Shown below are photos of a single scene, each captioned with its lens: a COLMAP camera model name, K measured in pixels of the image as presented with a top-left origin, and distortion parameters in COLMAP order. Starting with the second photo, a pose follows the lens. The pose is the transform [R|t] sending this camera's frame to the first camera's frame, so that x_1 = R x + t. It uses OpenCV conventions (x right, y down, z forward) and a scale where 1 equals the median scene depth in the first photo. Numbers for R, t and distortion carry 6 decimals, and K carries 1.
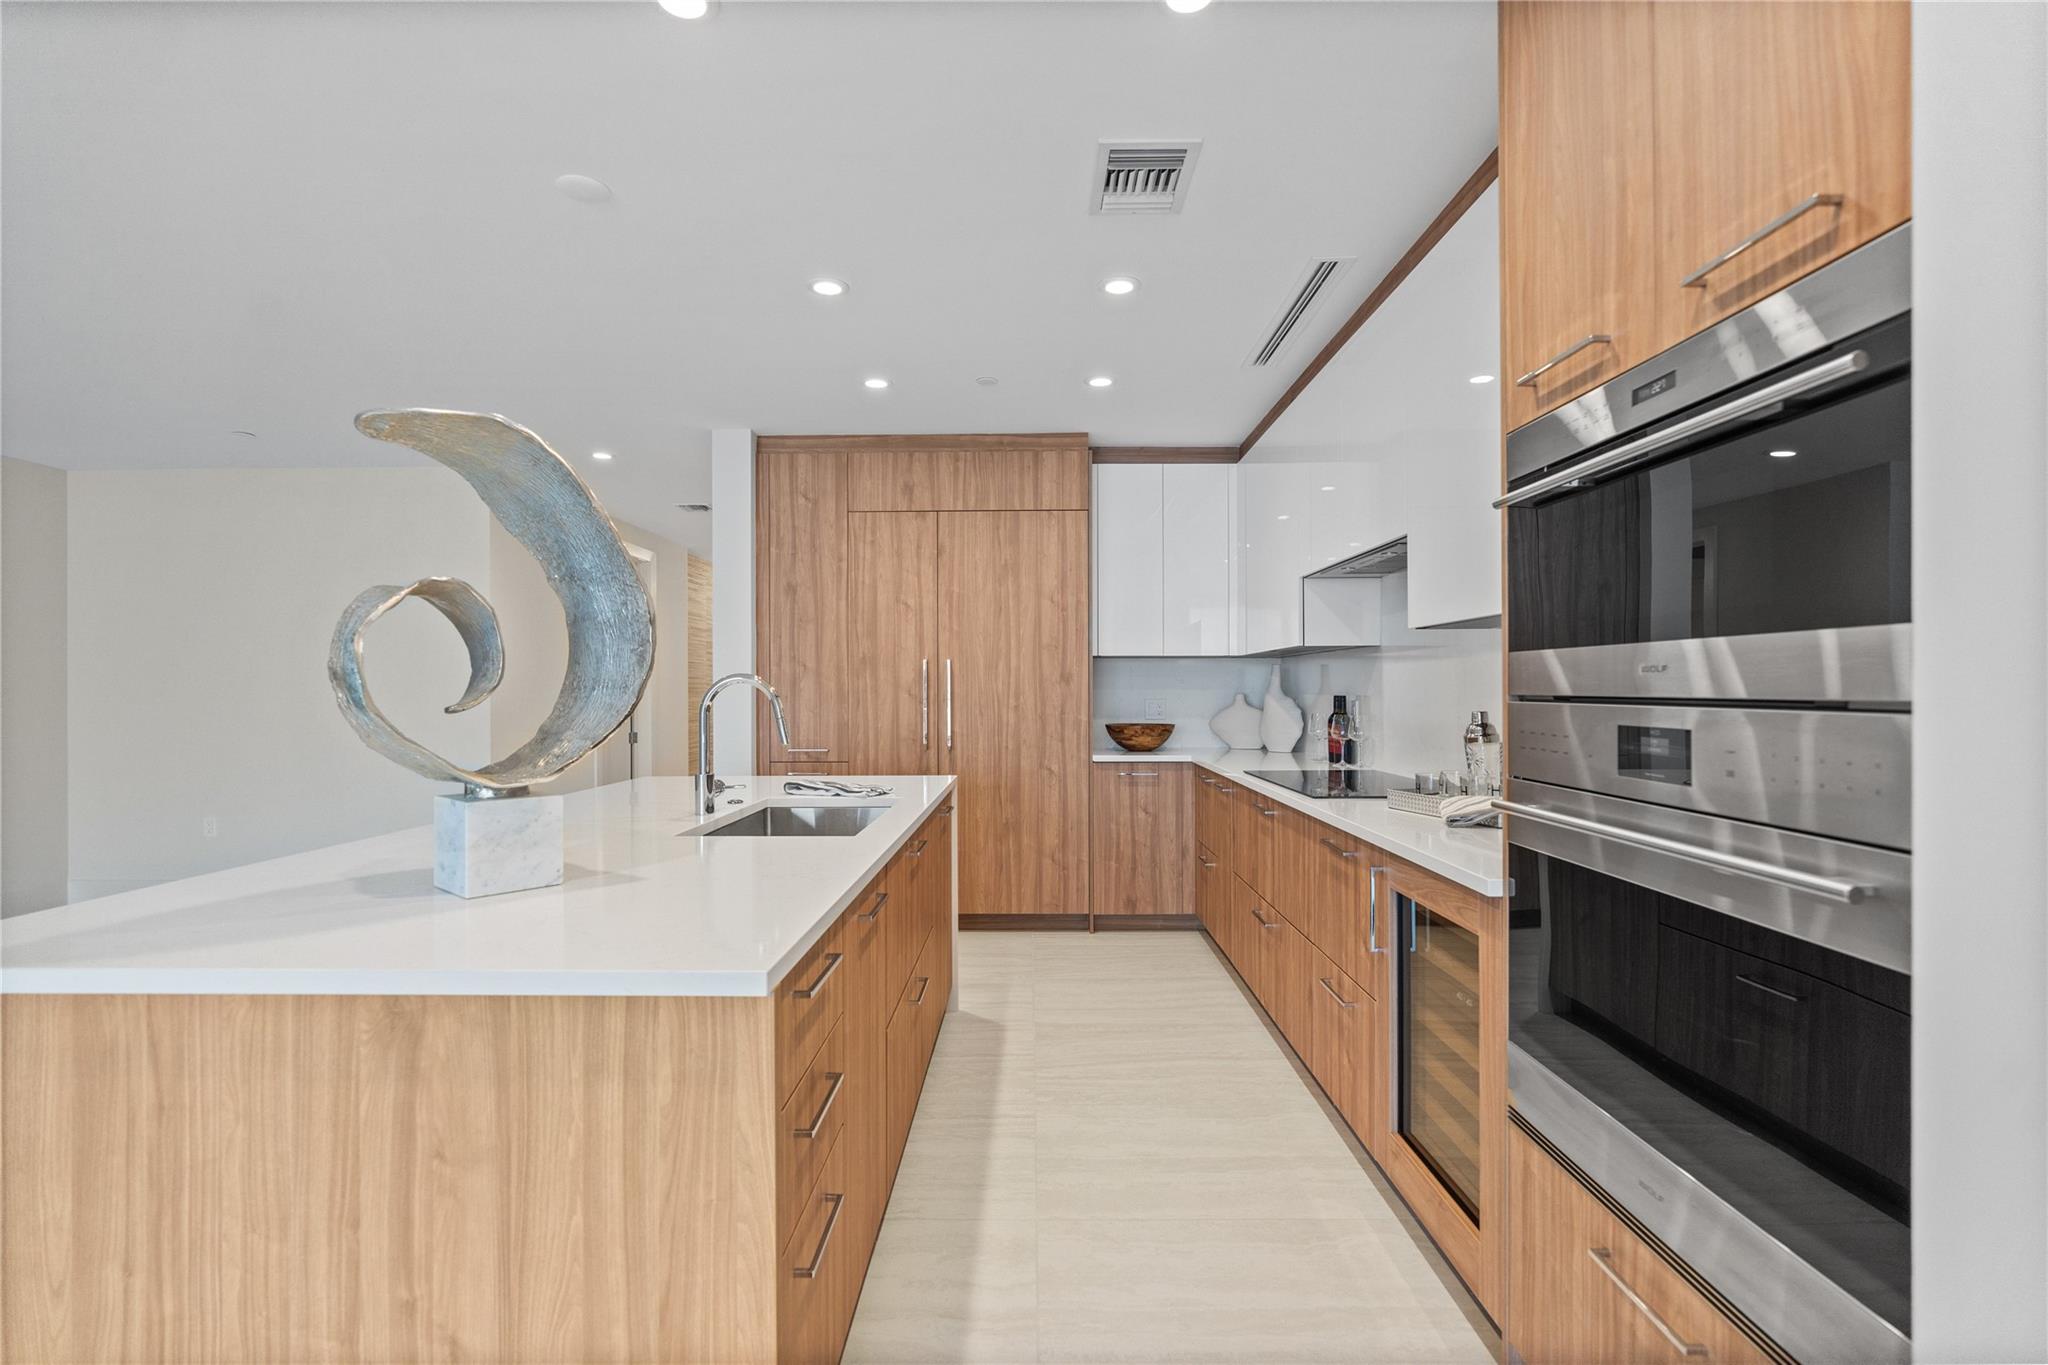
lens RADIAL K [[930.7, 0, 1027.5], [0, 930.7, 689.0], [0, 0, 1]] dist [-0.004875, -0.000101]
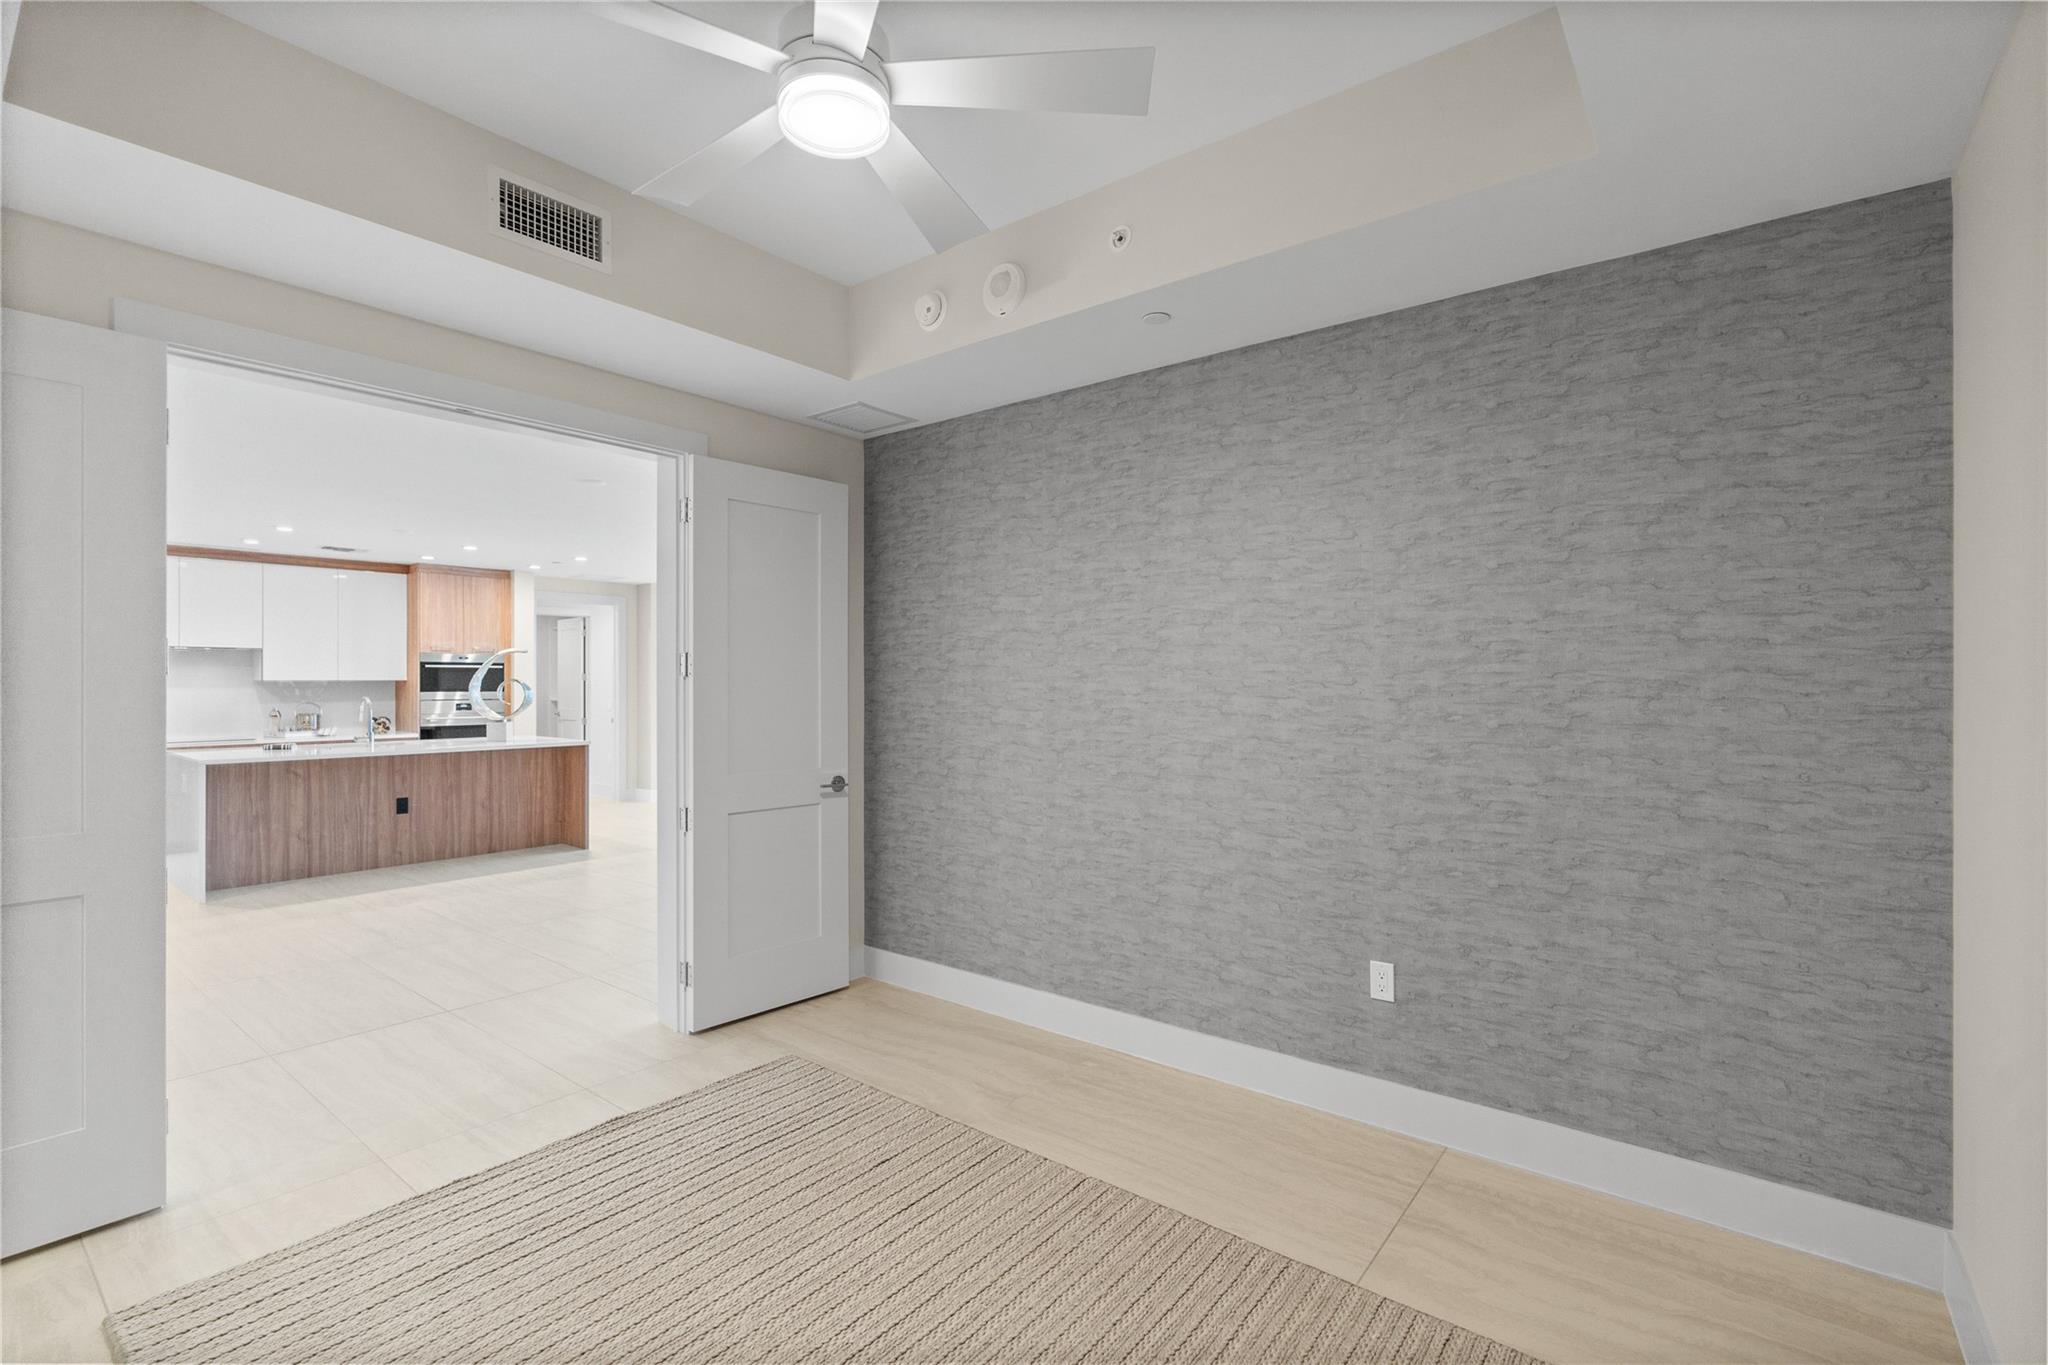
lens RADIAL K [[917.1, 0, 1022.1], [0, 917.1, 686.4], [0, 0, 1]] dist [-0.007208, 0.000776]
pose [[-0.786695, 0.001834, 0.617339, -1.932766], [0.003458, 0.999993, 0.001435, -0.024442], [-0.617332, 0.003264, -0.786696, 1.045610]]
